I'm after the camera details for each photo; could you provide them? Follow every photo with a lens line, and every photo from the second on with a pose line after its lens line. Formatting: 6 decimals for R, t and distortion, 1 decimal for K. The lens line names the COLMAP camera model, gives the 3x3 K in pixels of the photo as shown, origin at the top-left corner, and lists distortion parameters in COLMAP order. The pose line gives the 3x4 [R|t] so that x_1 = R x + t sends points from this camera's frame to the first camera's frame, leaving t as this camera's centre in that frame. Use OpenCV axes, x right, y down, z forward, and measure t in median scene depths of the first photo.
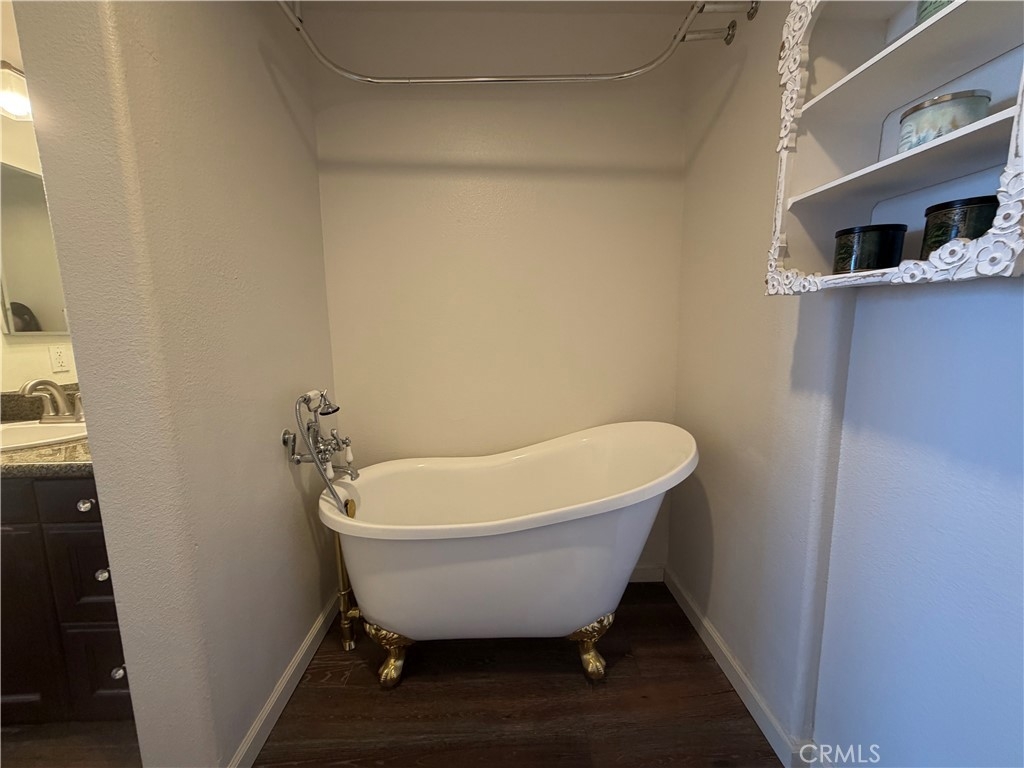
lens RADIAL K [[405.6, 0, 510.4], [0, 405.6, 383.5], [0, 0, 1]] dist [-0.002215, 0.000150]
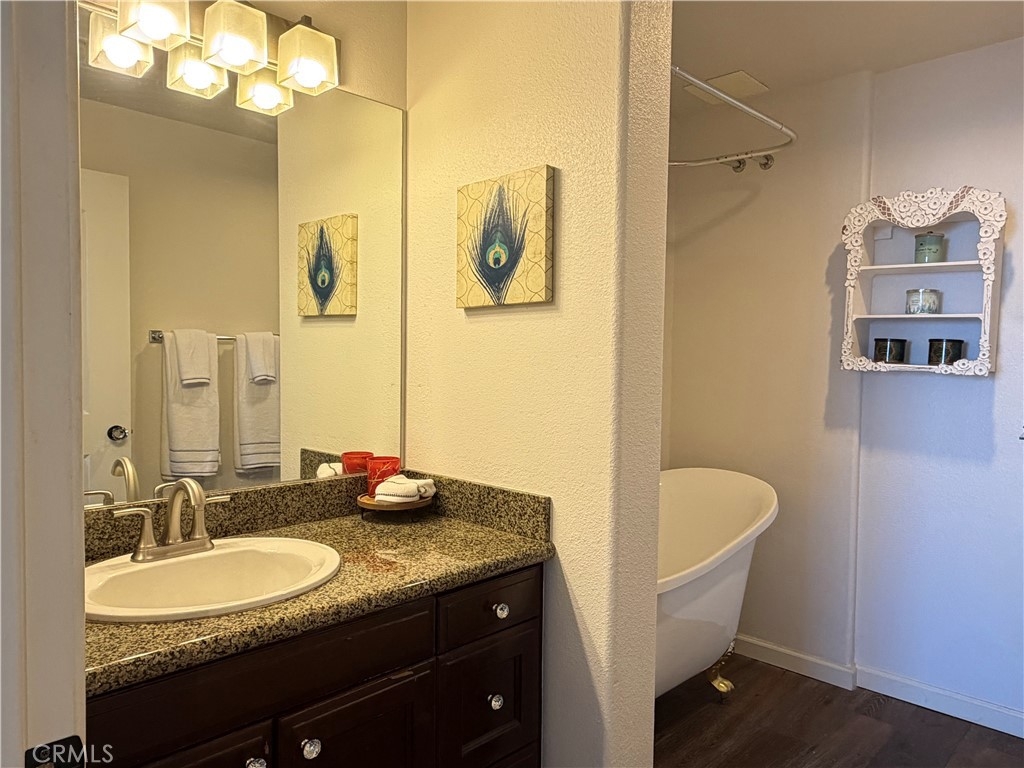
lens RADIAL K [[678.2, 0, 513.4], [0, 678.2, 386.1], [0, 0, 1]] dist [-0.025957, -0.000855]
pose [[0.731390, -0.003963, 0.681948, -2.328720], [0.071288, 0.994949, -0.070674, -0.060697], [-0.678223, 0.100305, 0.727978, -0.062947]]
